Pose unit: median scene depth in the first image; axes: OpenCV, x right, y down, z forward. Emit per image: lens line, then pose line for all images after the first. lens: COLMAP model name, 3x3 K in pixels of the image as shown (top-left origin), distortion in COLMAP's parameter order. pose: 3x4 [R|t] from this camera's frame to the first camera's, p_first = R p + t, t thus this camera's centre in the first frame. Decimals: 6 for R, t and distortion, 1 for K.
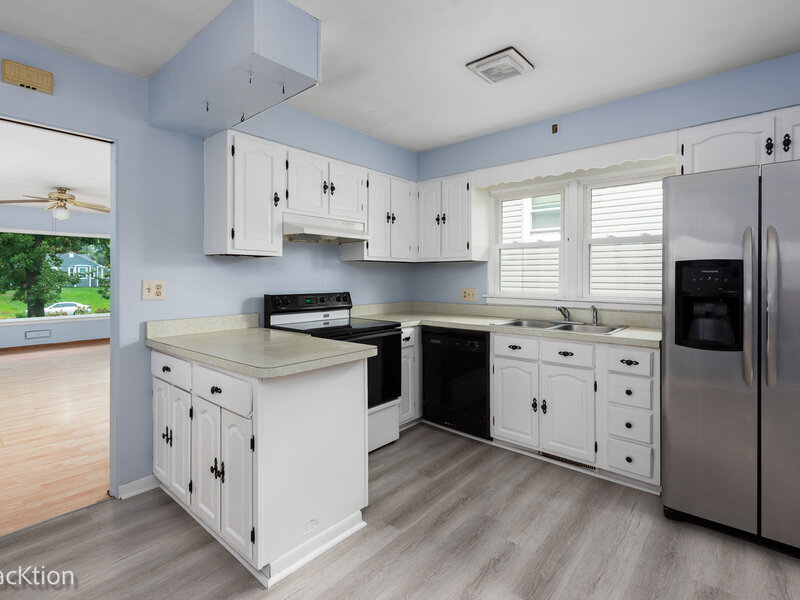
lens RADIAL K [[396.9, 0, 414.3], [0, 396.9, 277.8], [0, 0, 1]] dist [0.010990, -0.001943]
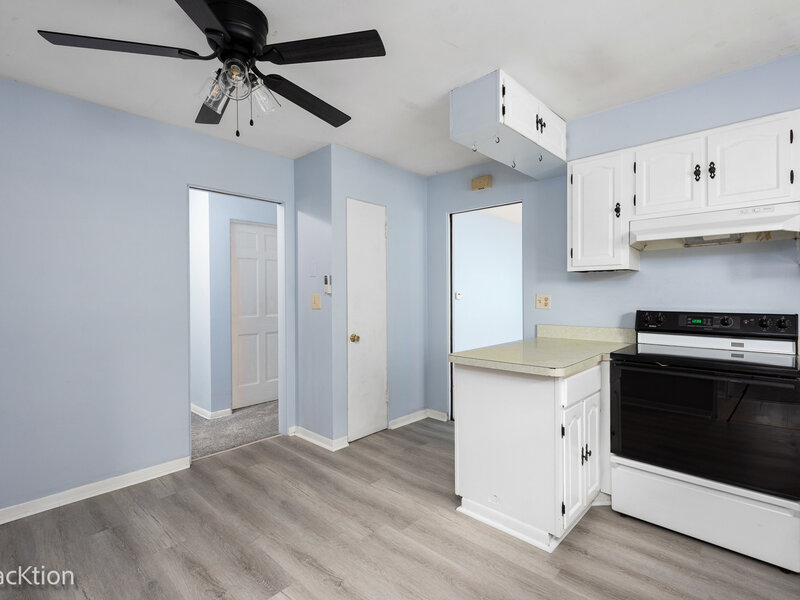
lens RADIAL K [[396.9, 0, 401.6], [0, 396.9, 298.1], [0, 0, 1]] dist [0.010990, -0.001943]
pose [[-0.041918, 0.012693, -0.999040, 0.610097], [0.005936, 0.999905, 0.012455, -0.001051], [0.999103, -0.005409, -0.041990, 0.501264]]
